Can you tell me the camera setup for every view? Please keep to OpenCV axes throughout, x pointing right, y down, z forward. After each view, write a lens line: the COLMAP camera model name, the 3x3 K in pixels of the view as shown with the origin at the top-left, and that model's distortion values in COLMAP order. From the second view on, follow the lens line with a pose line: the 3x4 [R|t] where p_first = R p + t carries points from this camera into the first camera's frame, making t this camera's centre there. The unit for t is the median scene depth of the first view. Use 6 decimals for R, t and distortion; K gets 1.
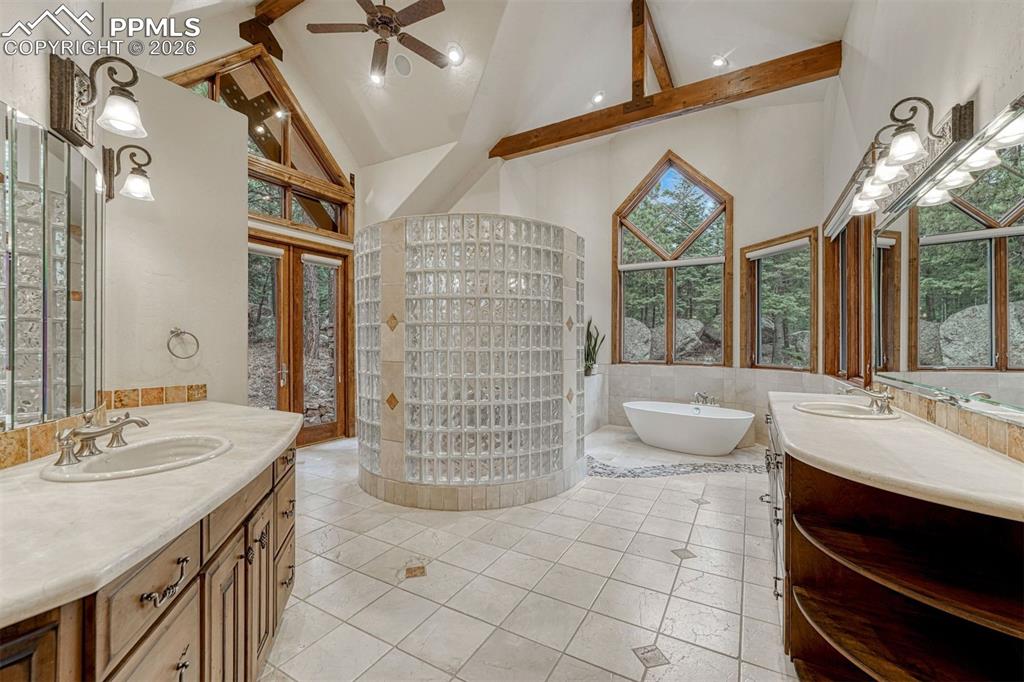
lens RADIAL K [[416.3, 0, 508.5], [0, 416.3, 337.5], [0, 0, 1]] dist [-0.018268, 0.000047]
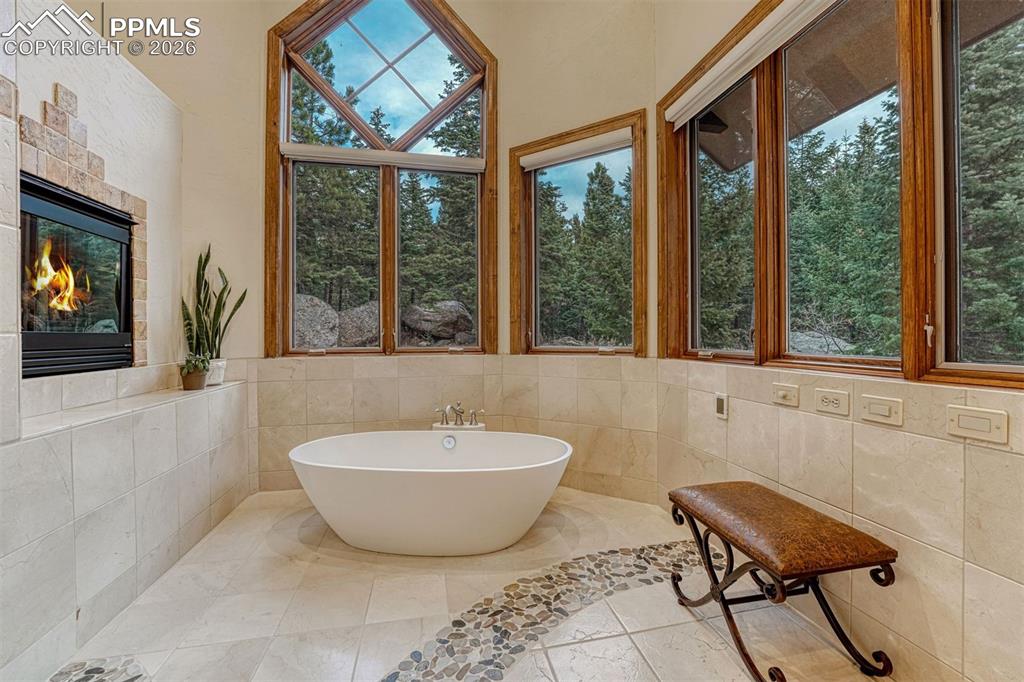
lens RADIAL K [[416.3, 0, 508.5], [0, 416.3, 337.5], [0, 0, 1]] dist [-0.018268, 0.000047]
pose [[0.744232, -0.007315, 0.667881, 0.163481], [-0.000251, 0.999937, 0.011231, 0.041730], [-0.667921, -0.008526, 0.744183, 0.549808]]
